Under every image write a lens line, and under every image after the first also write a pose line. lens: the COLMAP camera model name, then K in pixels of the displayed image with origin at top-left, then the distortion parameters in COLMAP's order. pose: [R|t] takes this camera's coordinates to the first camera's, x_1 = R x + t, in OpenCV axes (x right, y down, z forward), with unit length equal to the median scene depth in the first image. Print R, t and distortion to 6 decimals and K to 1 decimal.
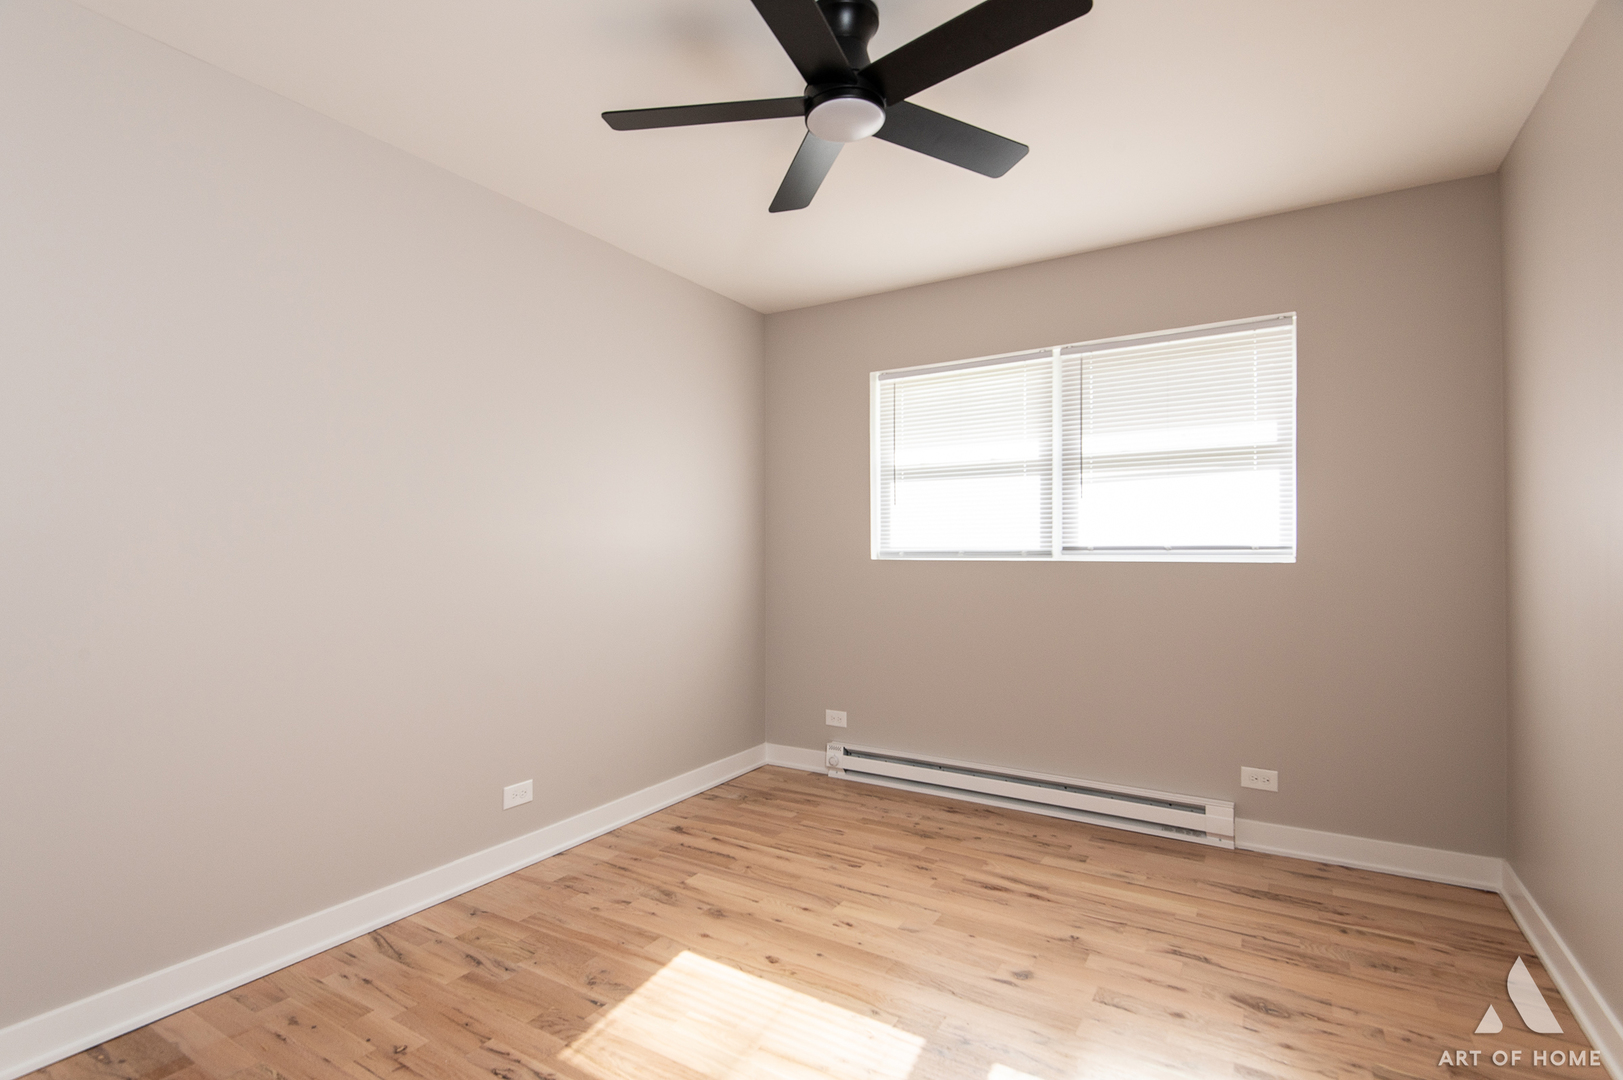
lens RADIAL K [[784.1, 0, 817.6], [0, 784.1, 540.7], [0, 0, 1]] dist [-0.003179, -0.000572]
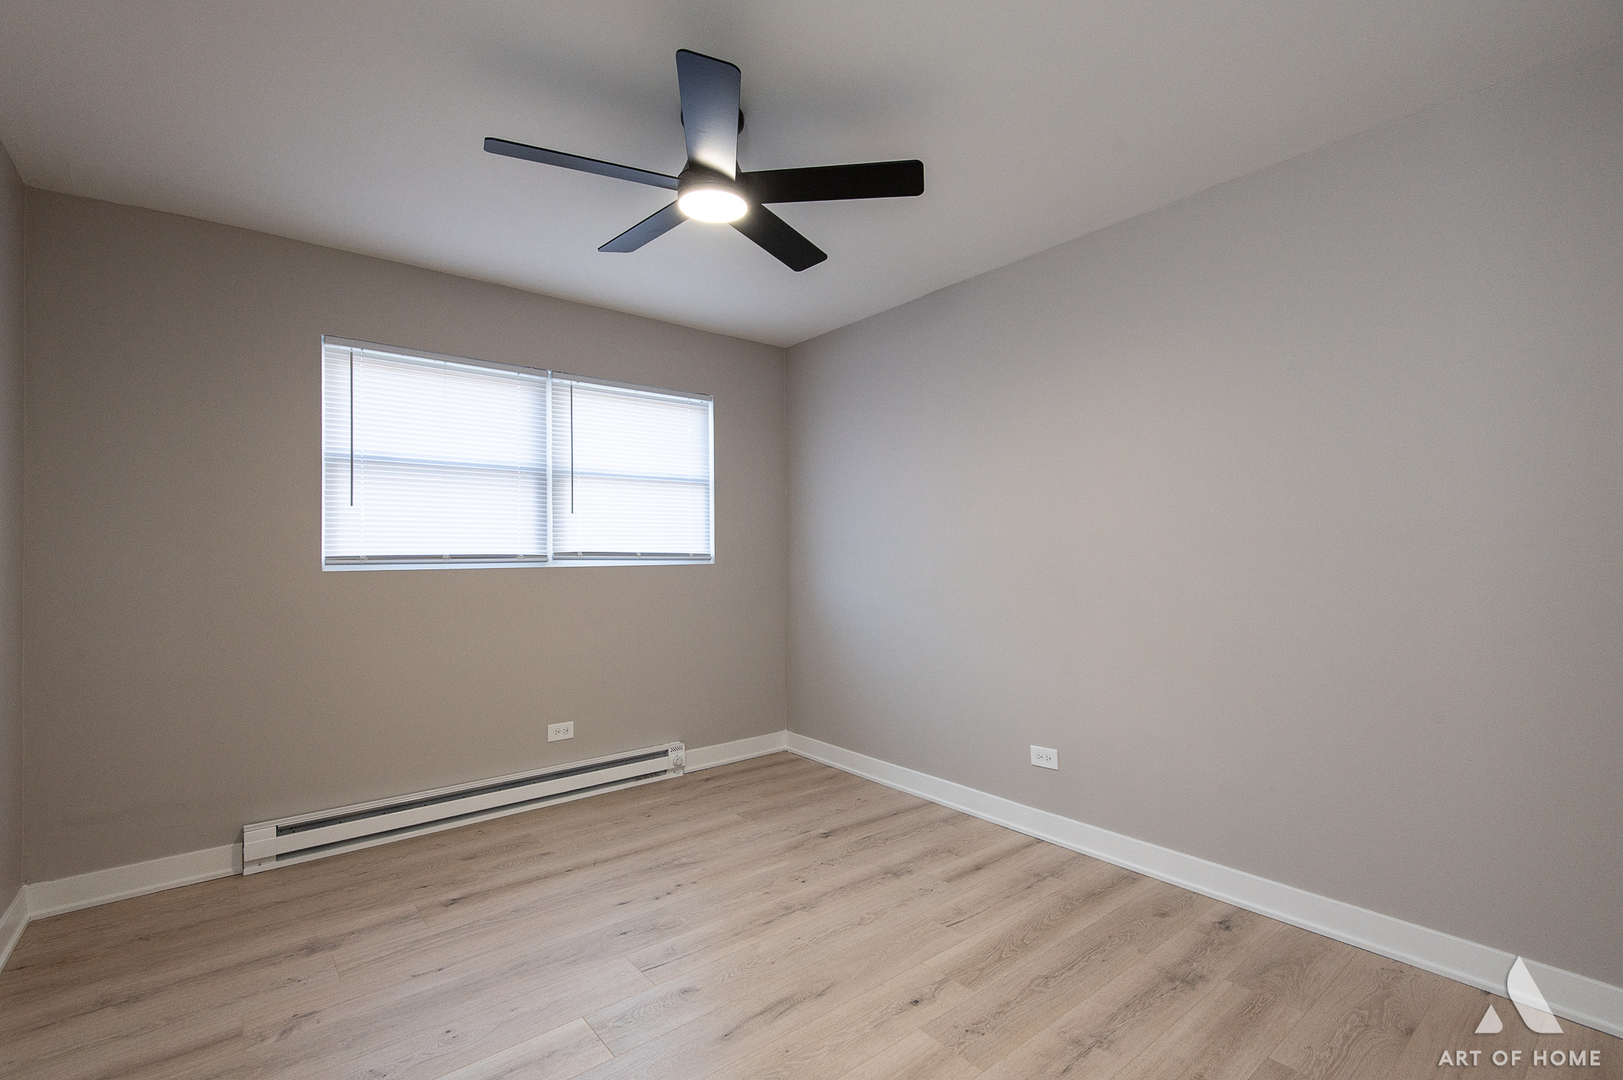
lens RADIAL K [[739.1, 0, 816.9], [0, 739.1, 532.9], [0, 0, 1]] dist [0.012346, -0.005825]
pose [[0.289653, 0.024447, 0.956820, -0.593411], [-0.007086, 0.999701, -0.023398, 0.001305], [-0.957106, -0.000003, 0.289739, 0.373698]]
